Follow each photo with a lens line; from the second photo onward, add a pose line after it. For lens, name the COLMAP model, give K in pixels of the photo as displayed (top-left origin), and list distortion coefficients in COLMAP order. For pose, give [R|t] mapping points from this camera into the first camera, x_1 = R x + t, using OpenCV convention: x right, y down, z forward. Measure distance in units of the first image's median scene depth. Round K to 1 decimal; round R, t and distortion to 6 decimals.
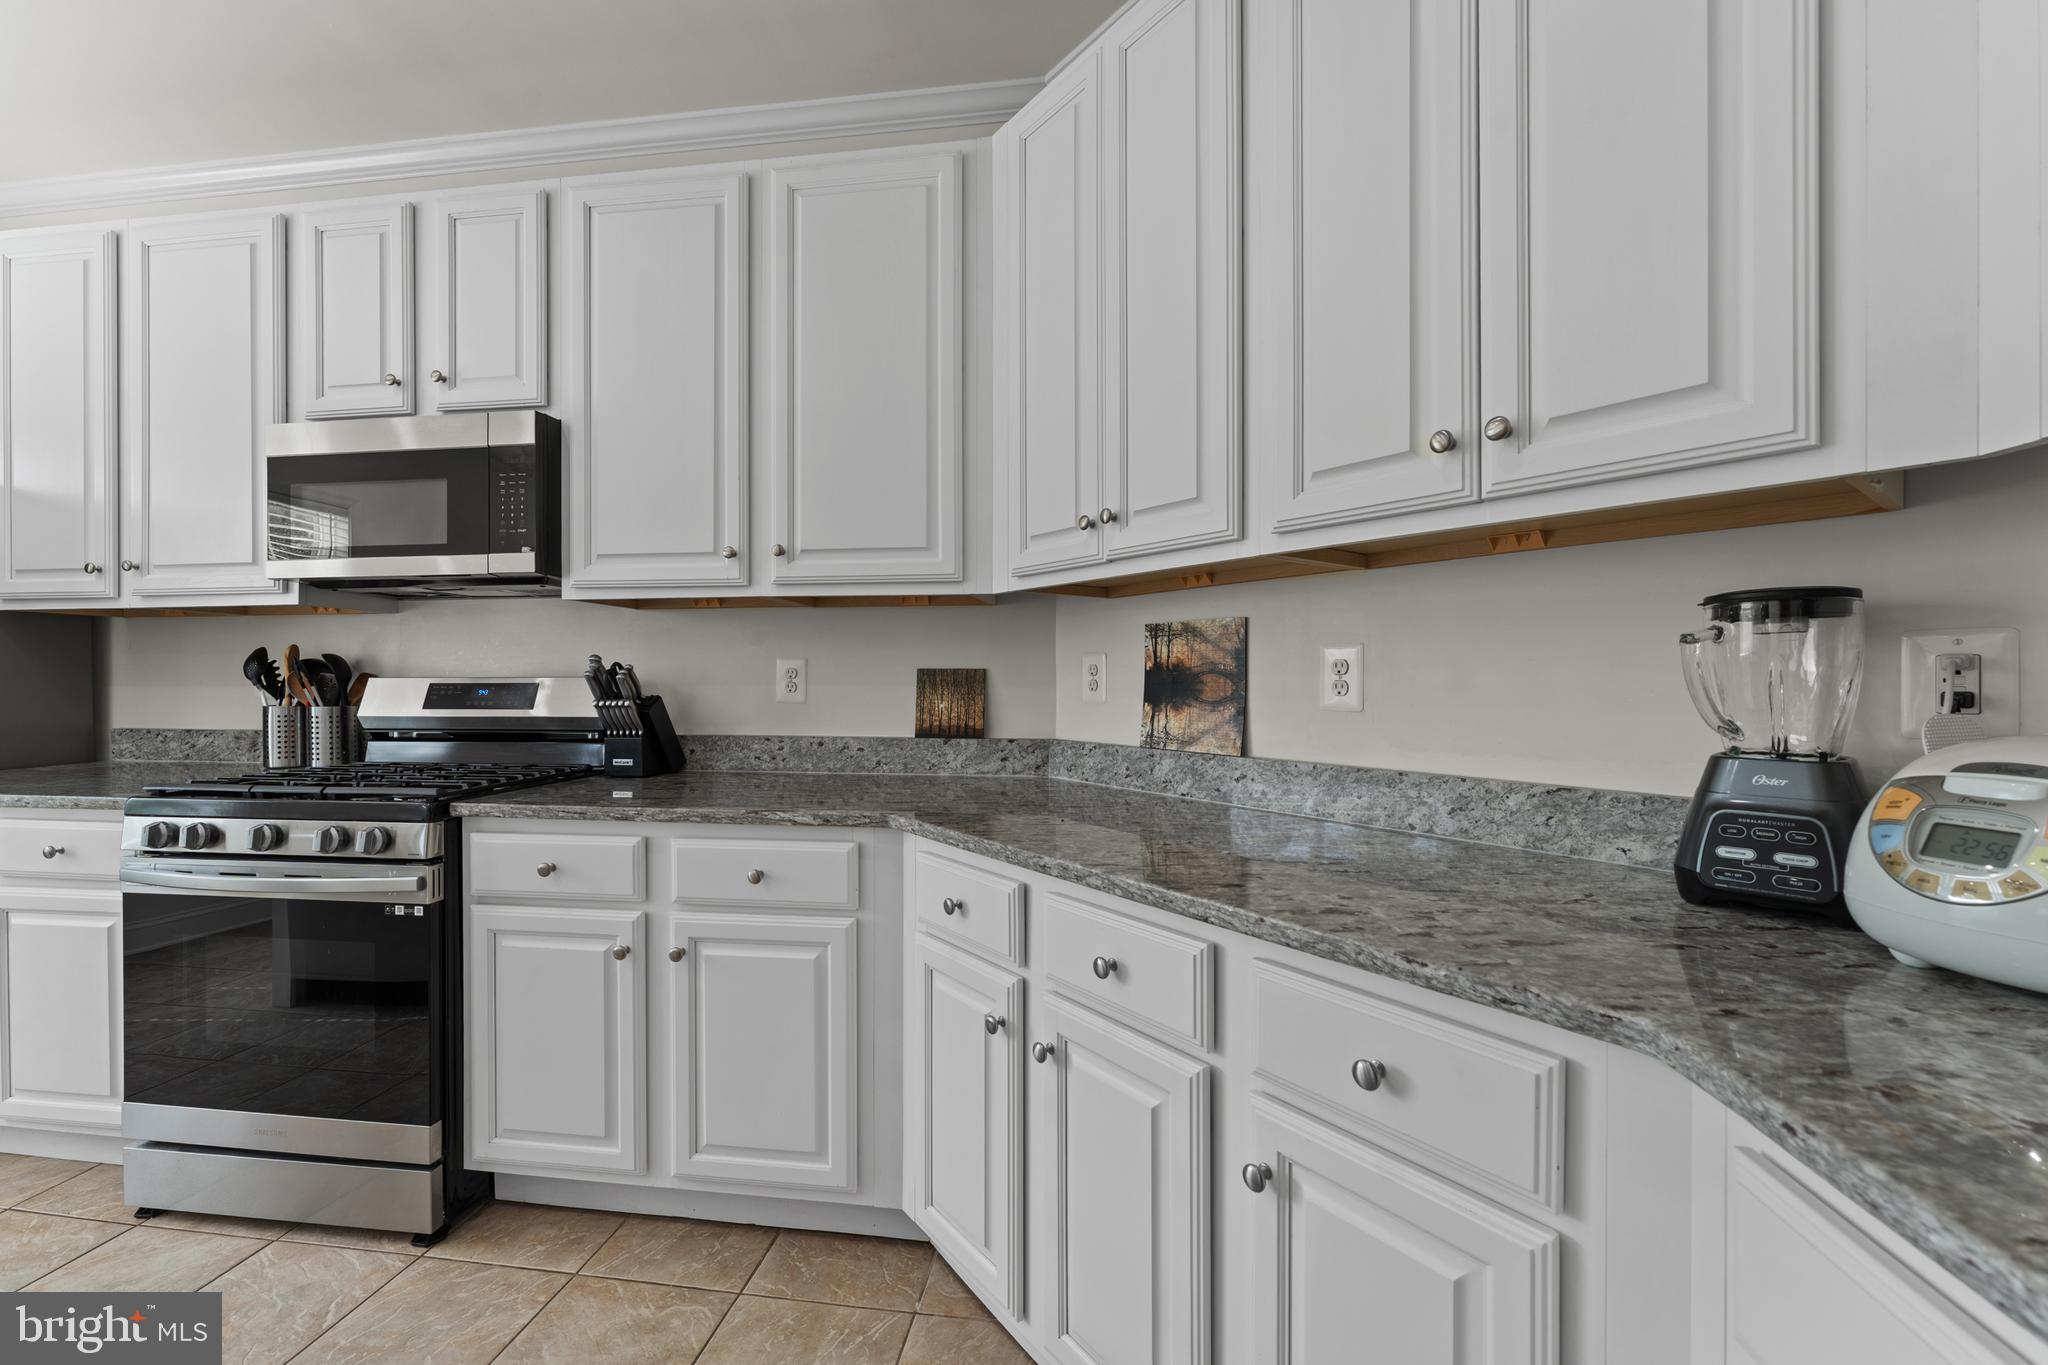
lens RADIAL K [[815.7, 0, 1021.0], [0, 815.7, 671.6], [0, 0, 1]] dist [-0.001264, -0.000005]
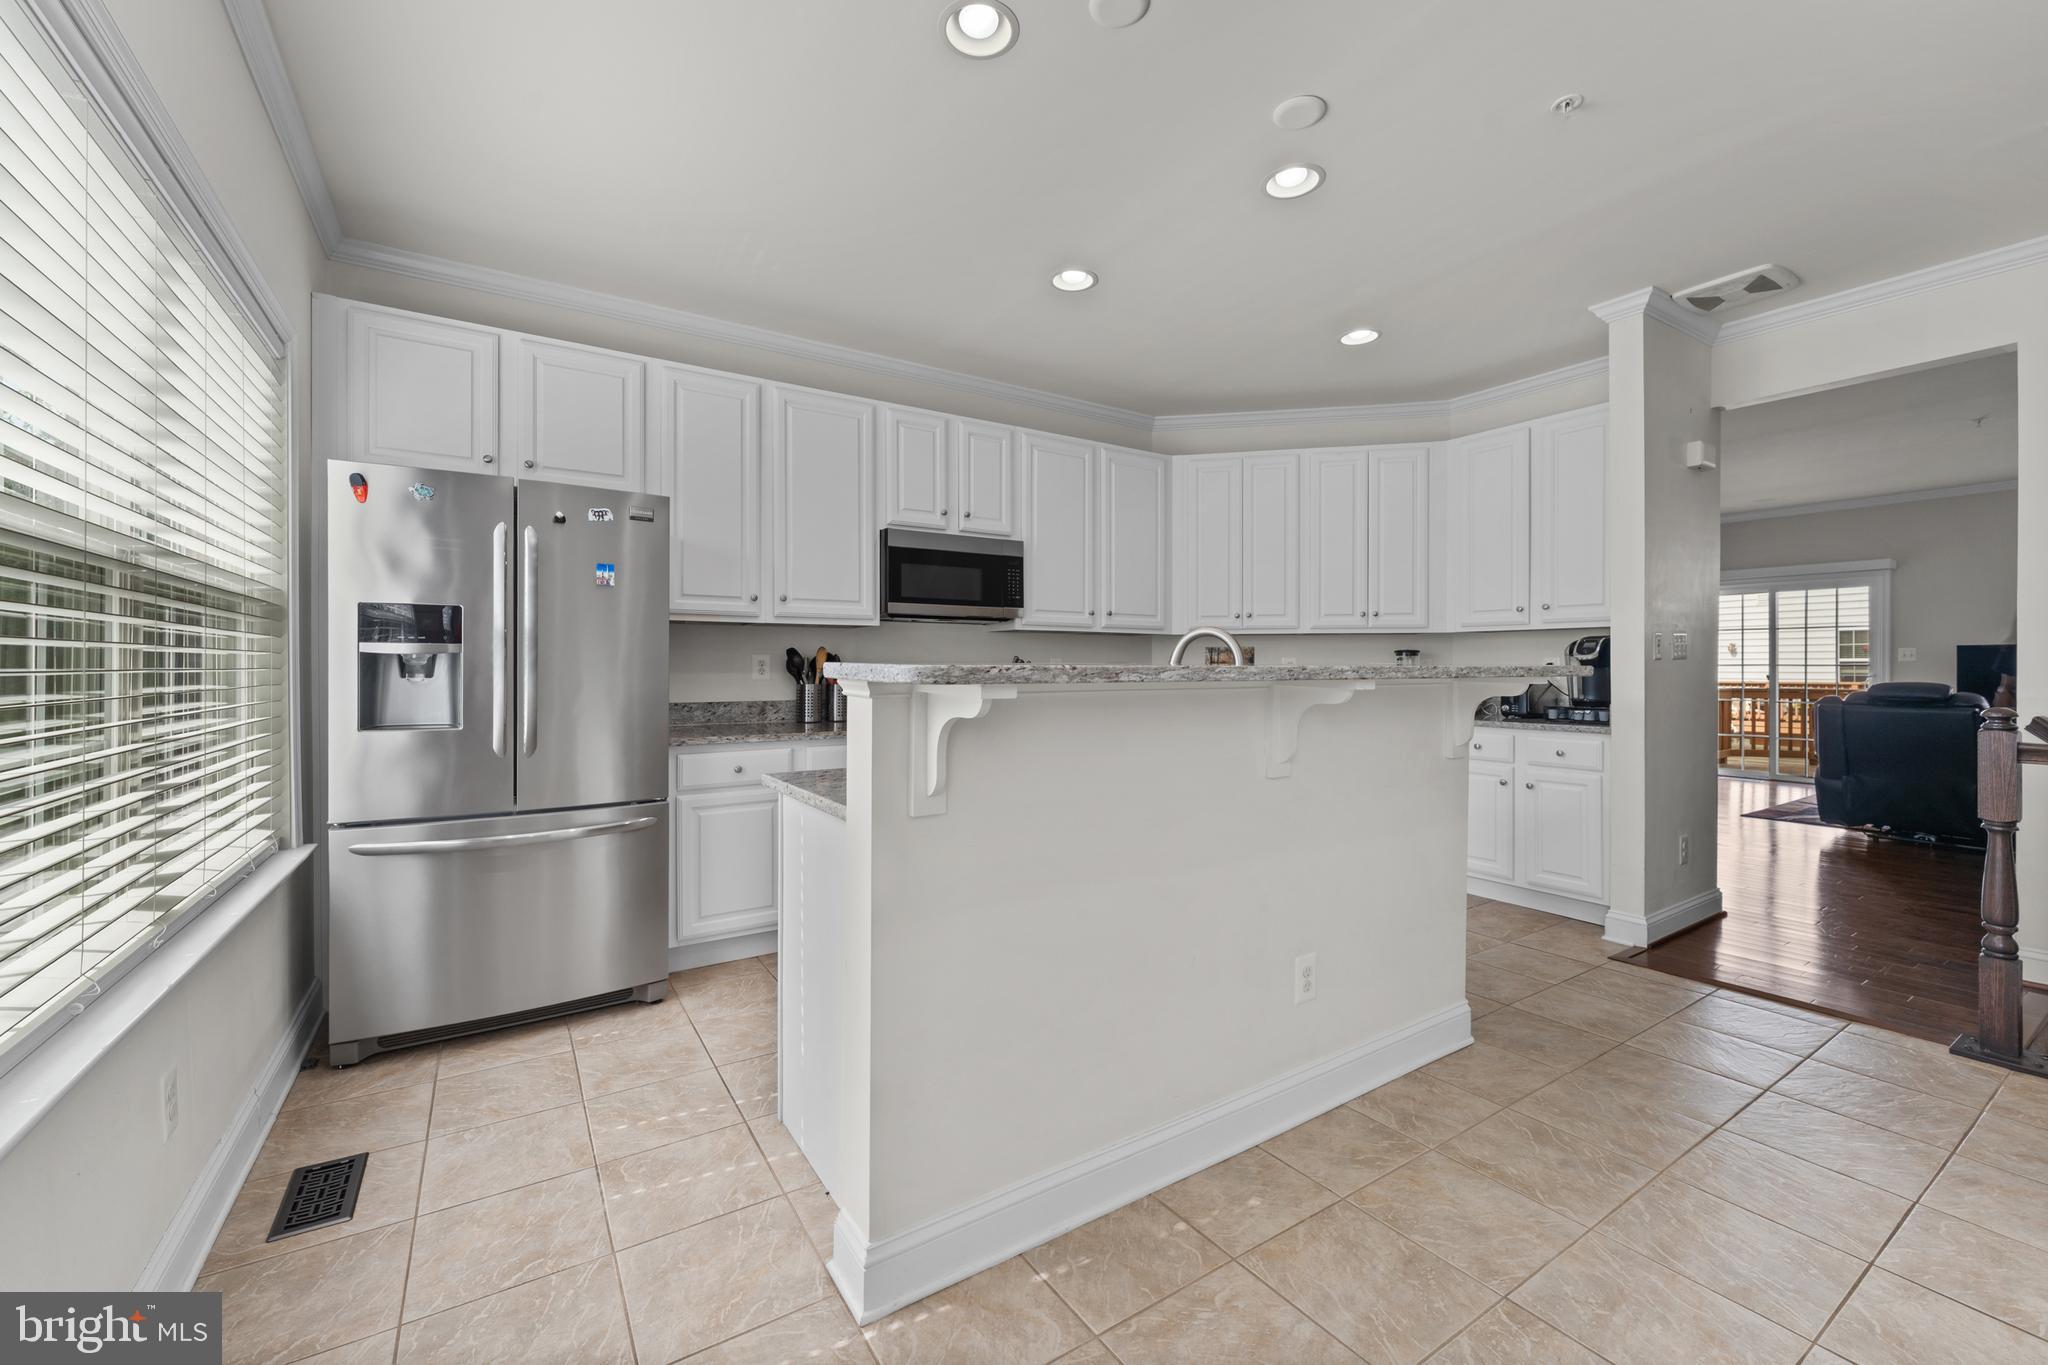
lens RADIAL K [[815.7, 0, 1021.0], [0, 815.7, 671.6], [0, 0, 1]] dist [-0.001264, -0.000005]
pose [[0.756098, 0.000688, 0.654458, -2.189613], [-0.004169, 0.999984, 0.003765, 0.012124], [-0.654445, -0.005575, 0.756089, -0.656166]]
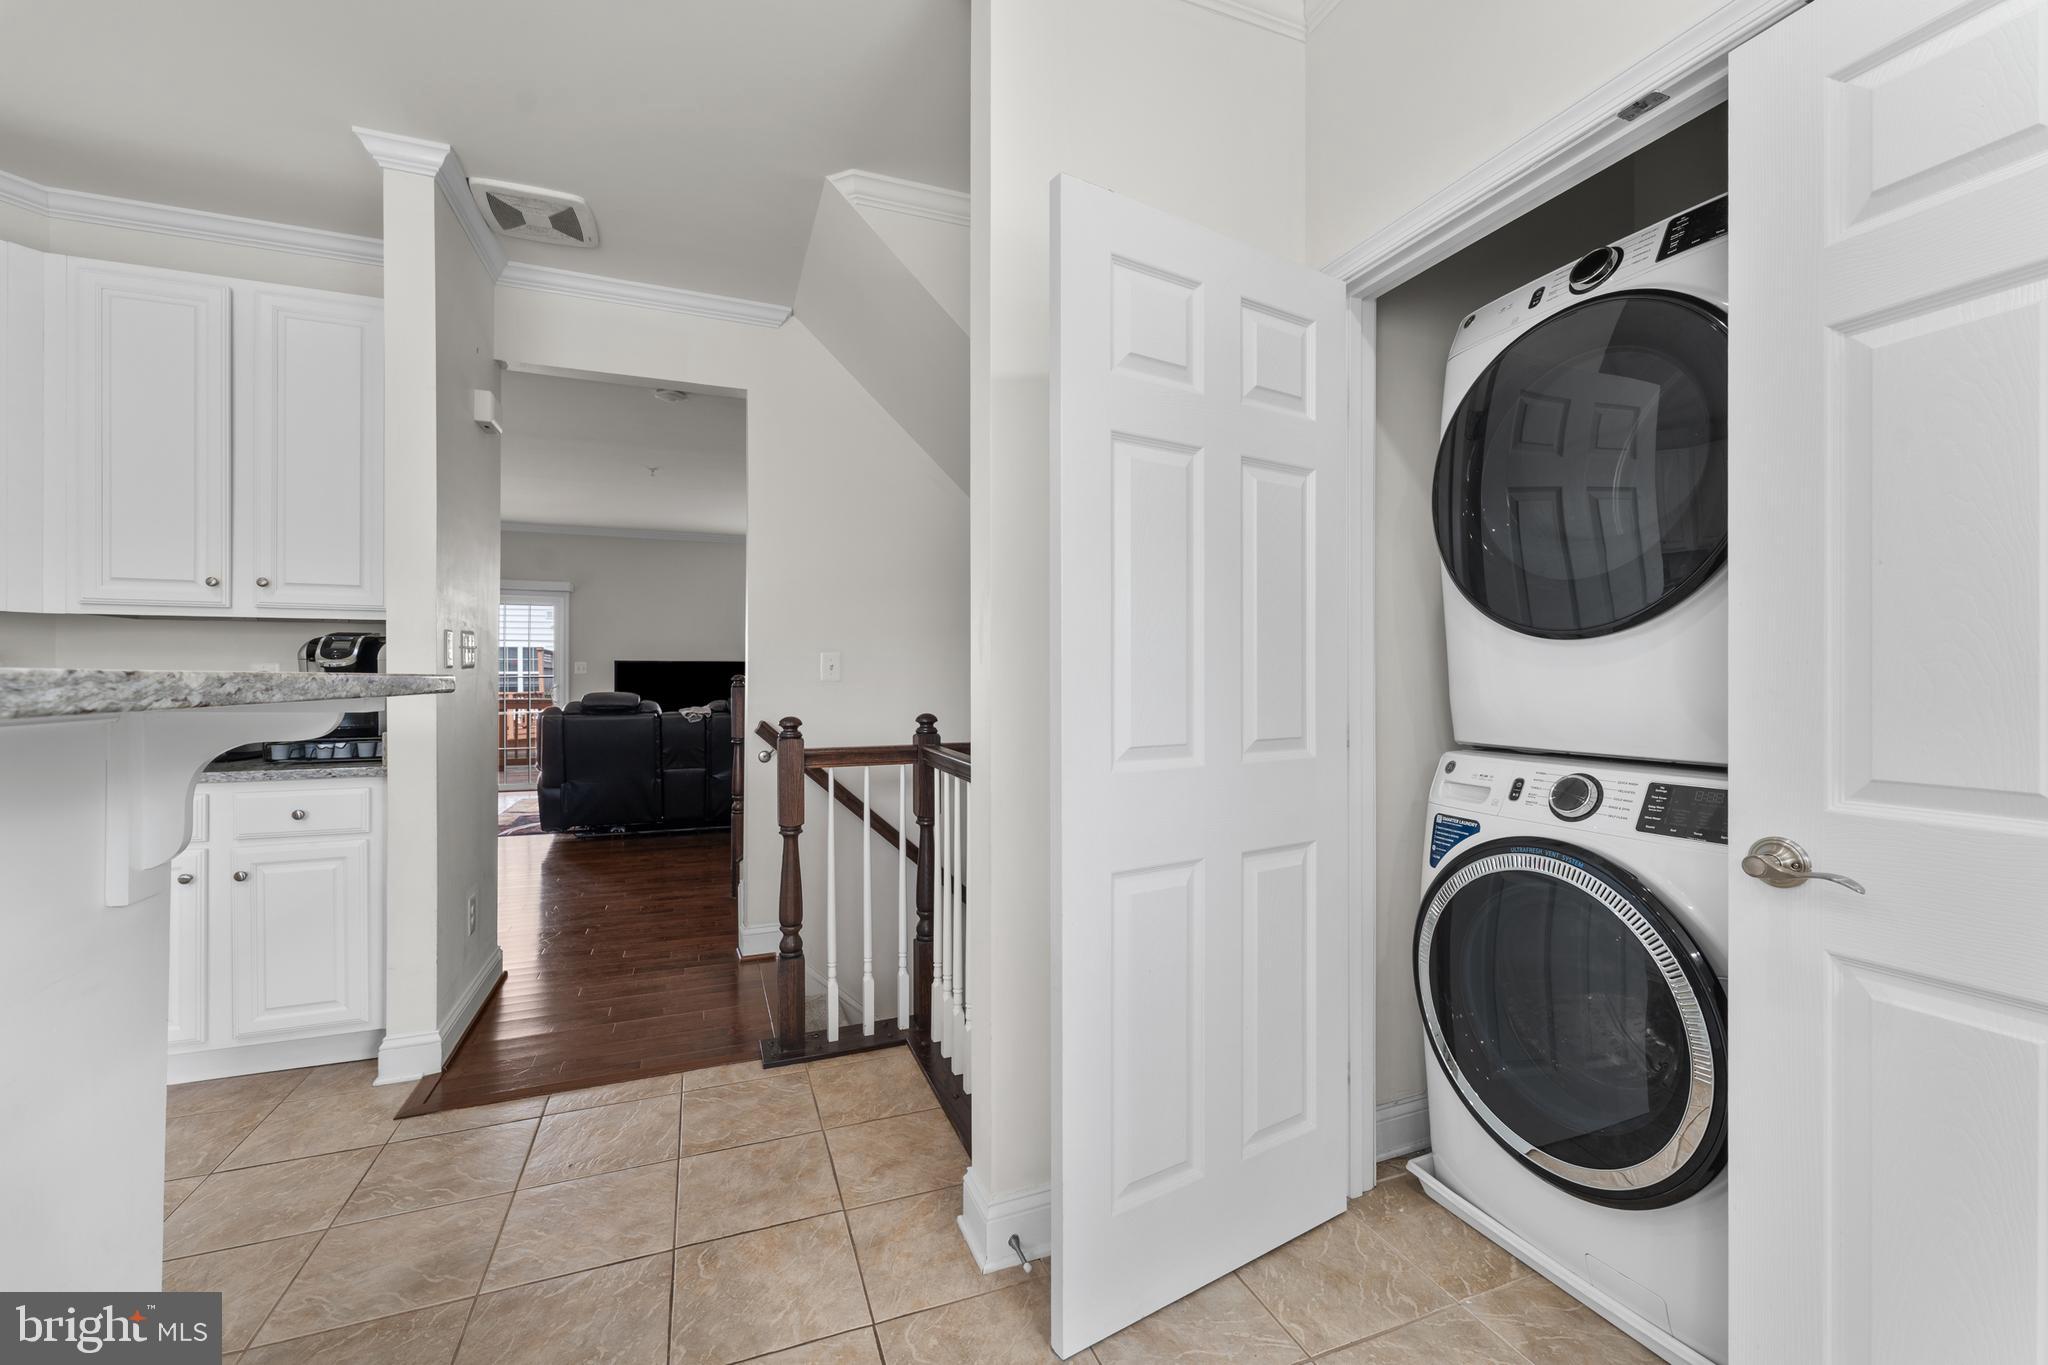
lens RADIAL K [[823.7, 0, 1023.3], [0, 823.7, 676.5], [0, 0, 1]] dist [-0.001769, -0.000219]
pose [[-0.494486, 0.006820, 0.869159, -1.507802], [0.001286, 0.999974, -0.007115, 0.011611], [-0.869185, -0.002400, -0.494481, -0.340087]]
